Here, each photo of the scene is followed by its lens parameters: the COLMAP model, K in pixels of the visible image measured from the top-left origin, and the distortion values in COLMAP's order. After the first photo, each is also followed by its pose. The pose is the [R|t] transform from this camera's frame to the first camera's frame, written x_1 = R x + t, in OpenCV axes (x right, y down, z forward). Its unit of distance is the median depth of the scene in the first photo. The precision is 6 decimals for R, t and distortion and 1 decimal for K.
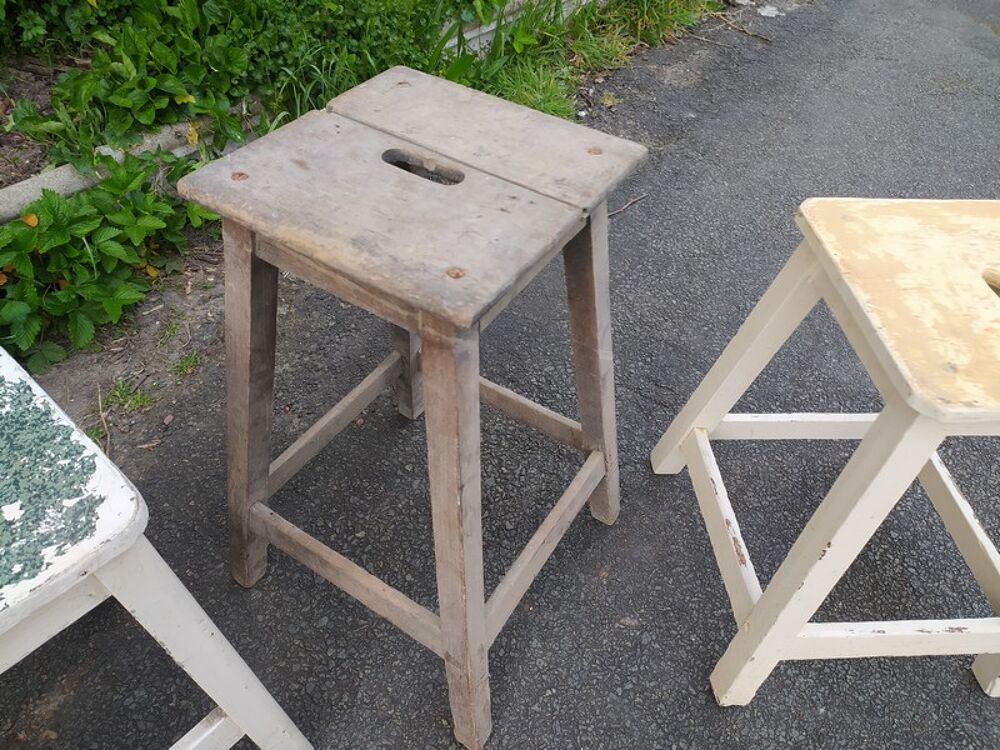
lens RADIAL K [[749.0, 0, 499.5], [0, 749.0, 378.8], [0, 0, 1]] dist [0.073869, -0.075703]
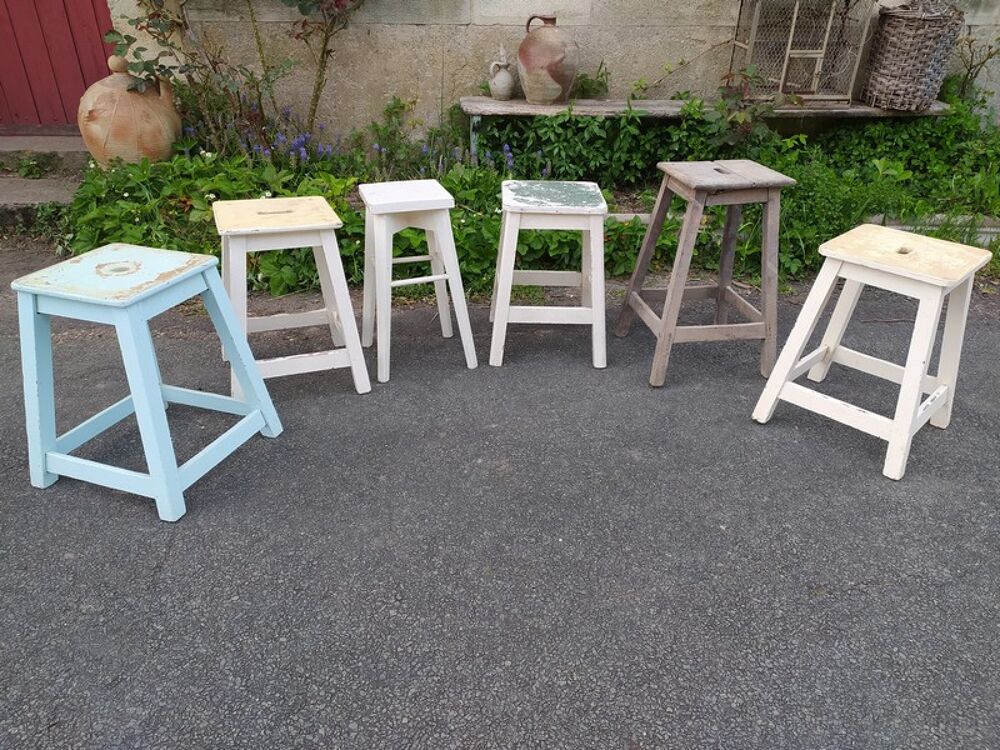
lens RADIAL K [[714.3, 0, 495.9], [0, 714.3, 374.5], [0, 0, 1]] dist [0.069225, -0.086837]
pose [[0.663865, 0.329982, -0.671115, 1.331789], [-0.526294, 0.843698, -0.105769, 1.067810], [0.531317, 0.423421, 0.733769, -1.187776]]
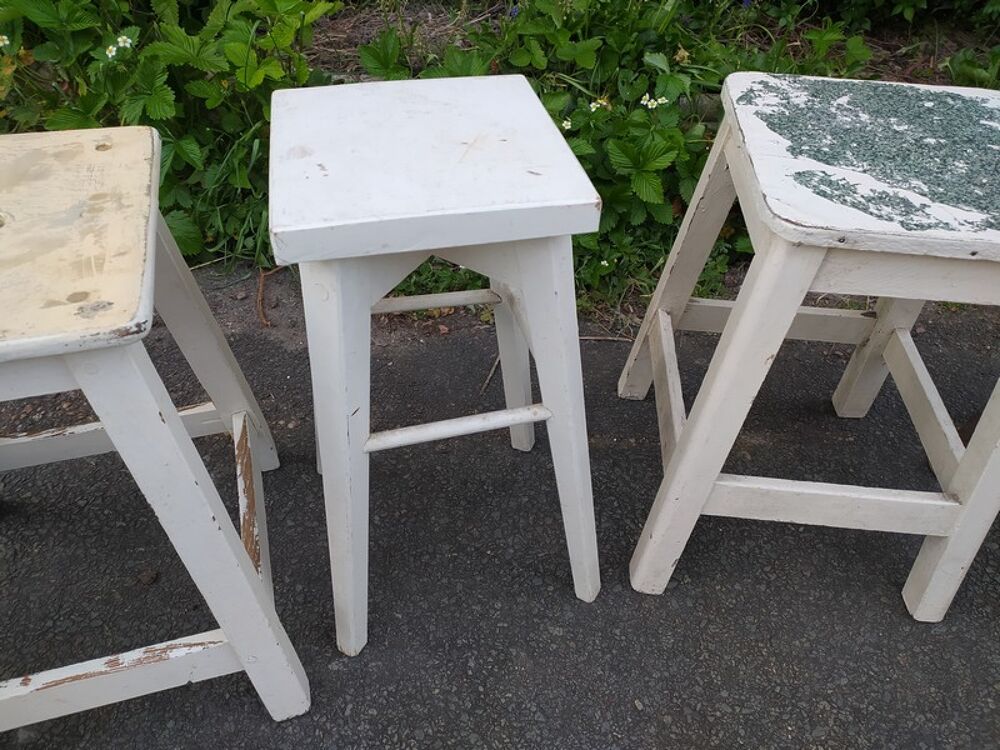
lens RADIAL K [[749.0, 0, 499.5], [0, 749.0, 378.8], [0, 0, 1]] dist [0.073869, -0.075703]
pose [[0.602615, 0.531430, -0.595346, -0.174801], [-0.577923, 0.805071, 0.133660, 0.467919], [0.550327, 0.263519, 0.792274, -0.263034]]
